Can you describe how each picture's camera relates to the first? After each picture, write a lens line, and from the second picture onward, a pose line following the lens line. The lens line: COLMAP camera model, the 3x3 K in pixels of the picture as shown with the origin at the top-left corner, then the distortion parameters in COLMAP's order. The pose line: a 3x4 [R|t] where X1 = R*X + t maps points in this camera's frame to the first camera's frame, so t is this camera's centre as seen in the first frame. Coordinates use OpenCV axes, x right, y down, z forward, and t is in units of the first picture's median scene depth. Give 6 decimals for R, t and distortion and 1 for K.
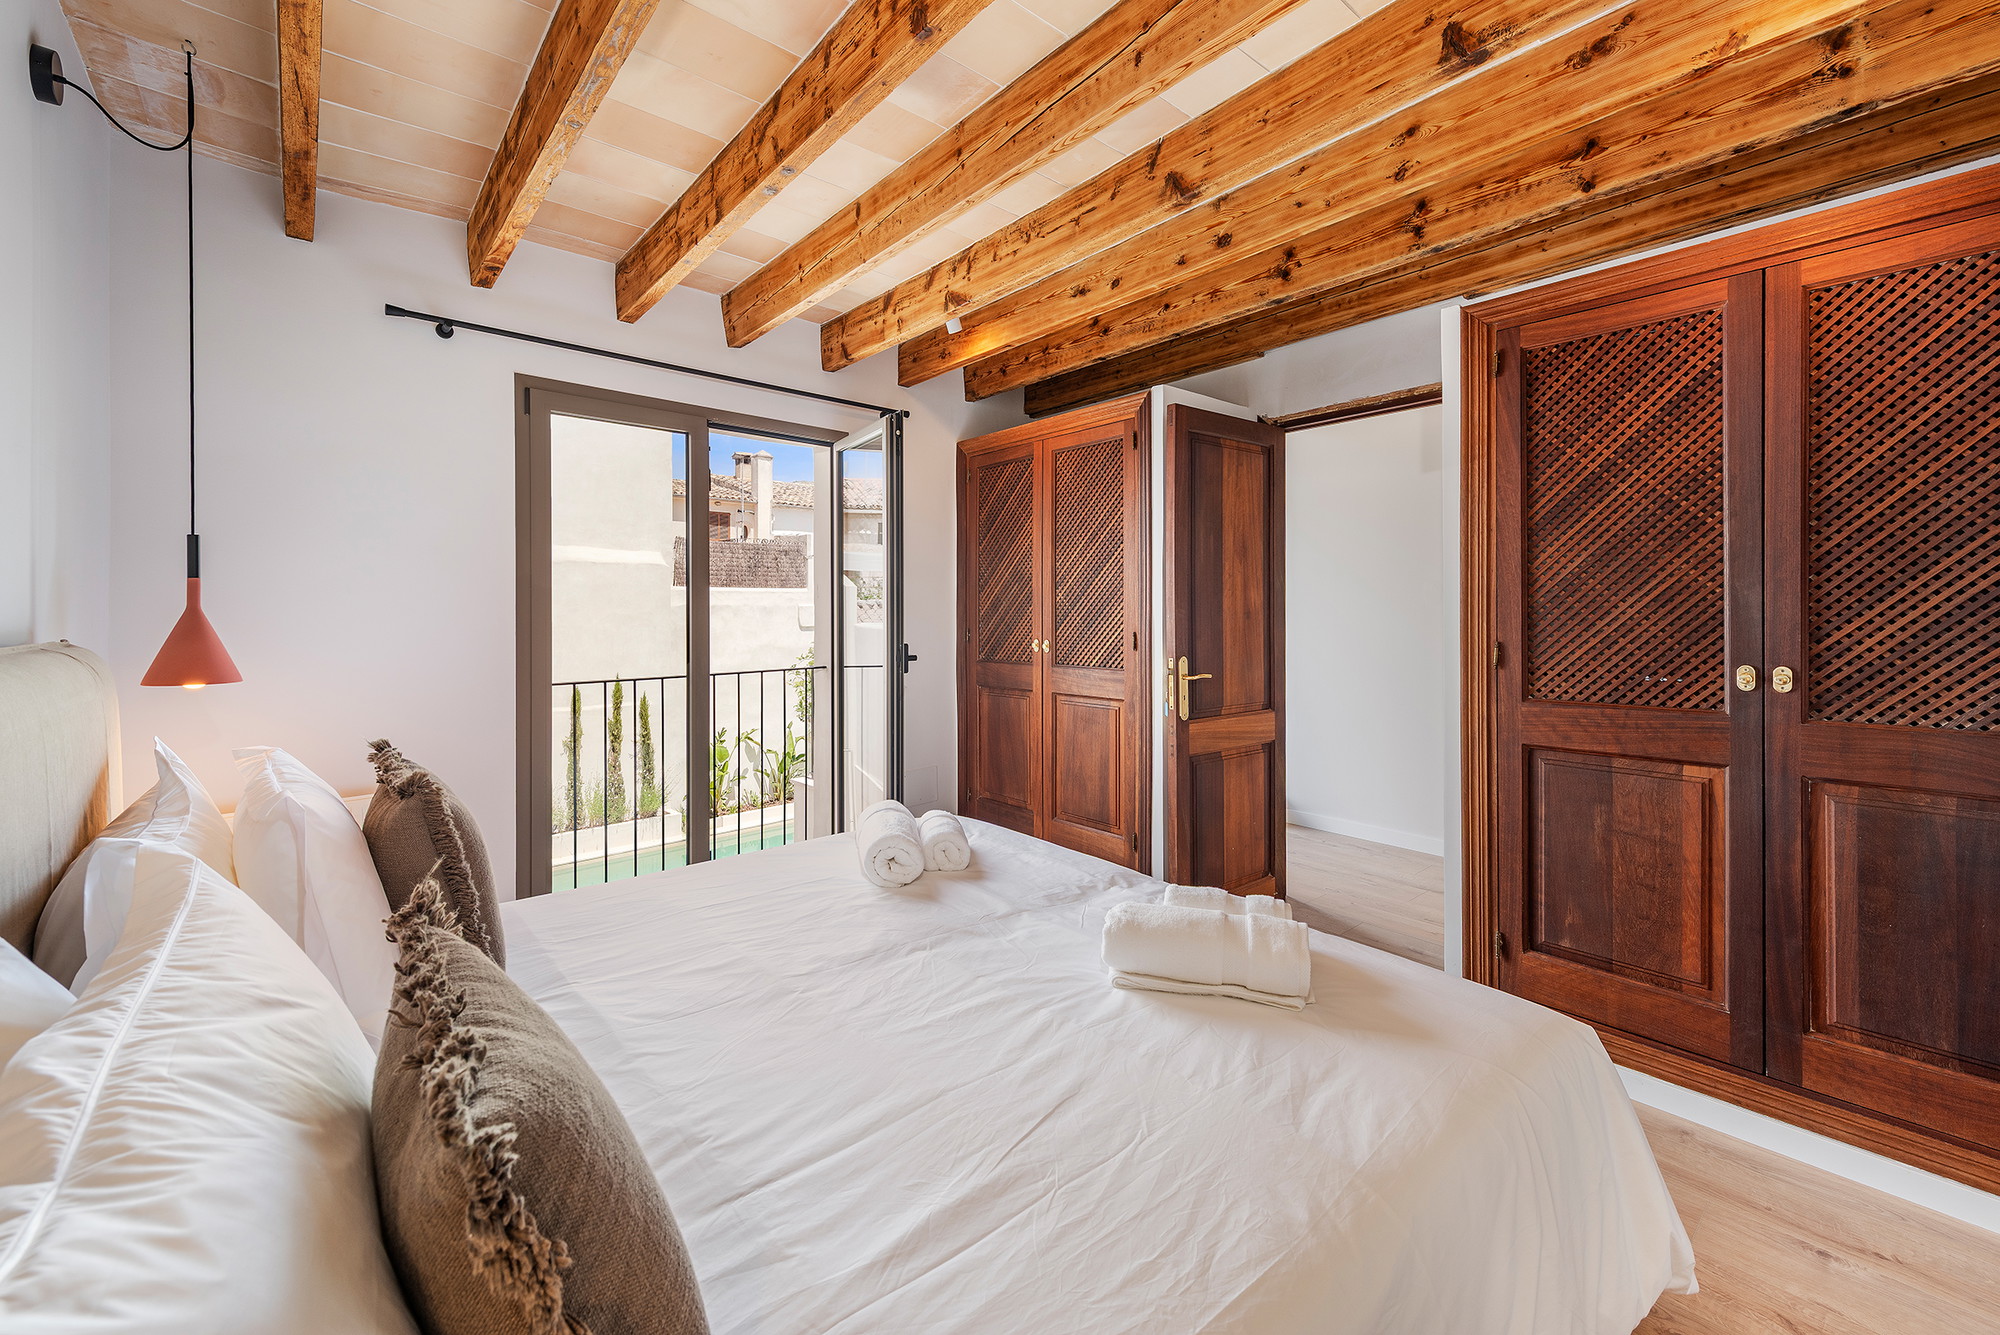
lens RADIAL K [[772.8, 0, 958.3], [0, 772.8, 613.7], [0, 0, 1]] dist [0.007266, -0.000466]
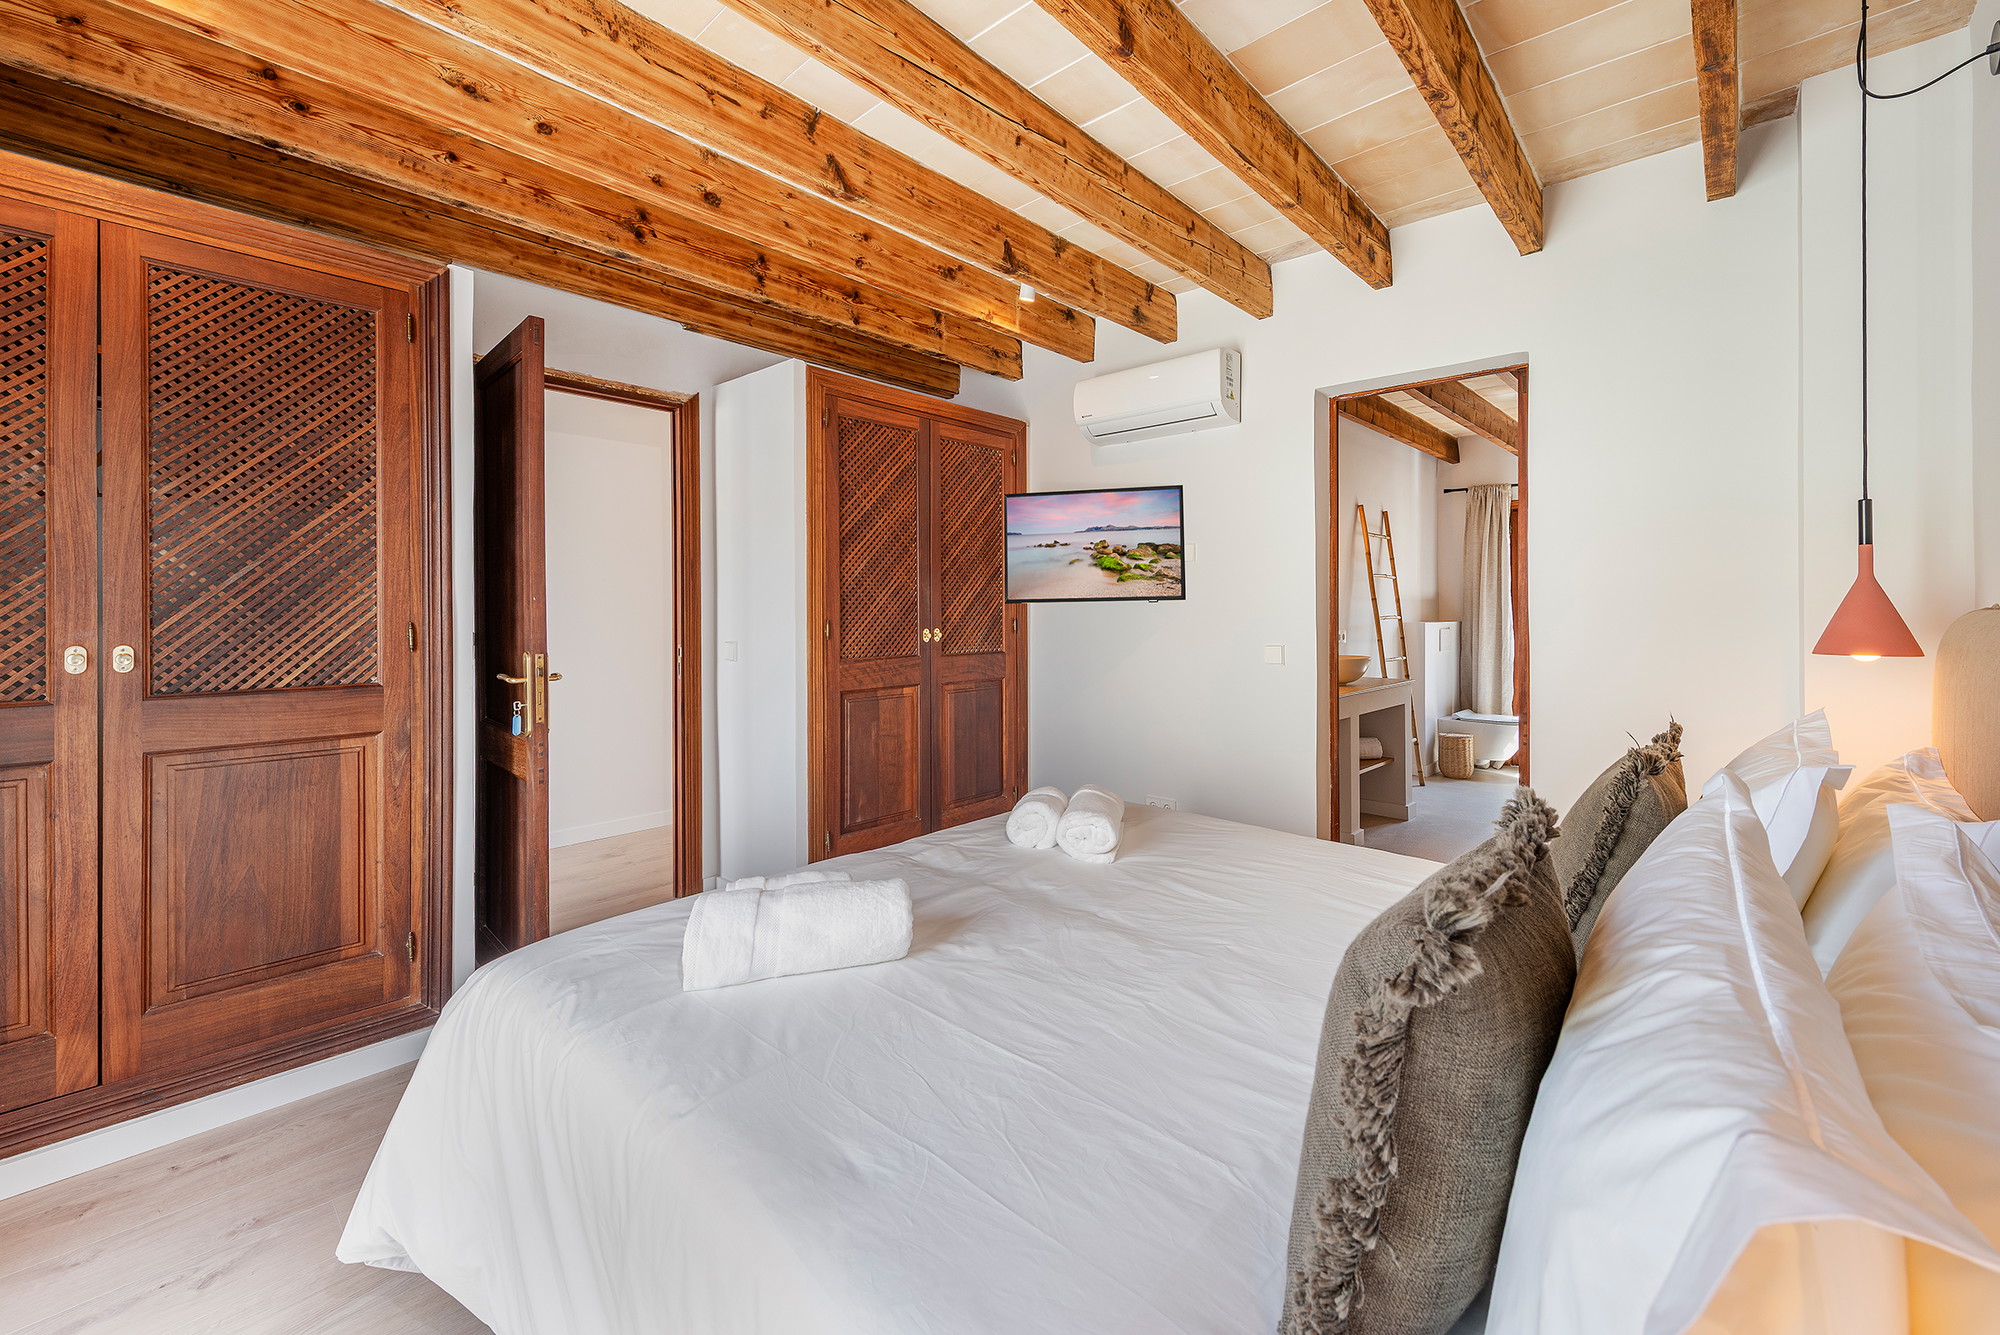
lens RADIAL K [[772.8, 0, 1032.4], [0, 772.8, 611.0], [0, 0, 1]] dist [0.007266, -0.000466]
pose [[-0.133539, 0.001614, 0.991042, -0.728471], [0.002120, 0.999997, -0.001343, 0.022973], [-0.991041, 0.001922, -0.133542, 0.844333]]
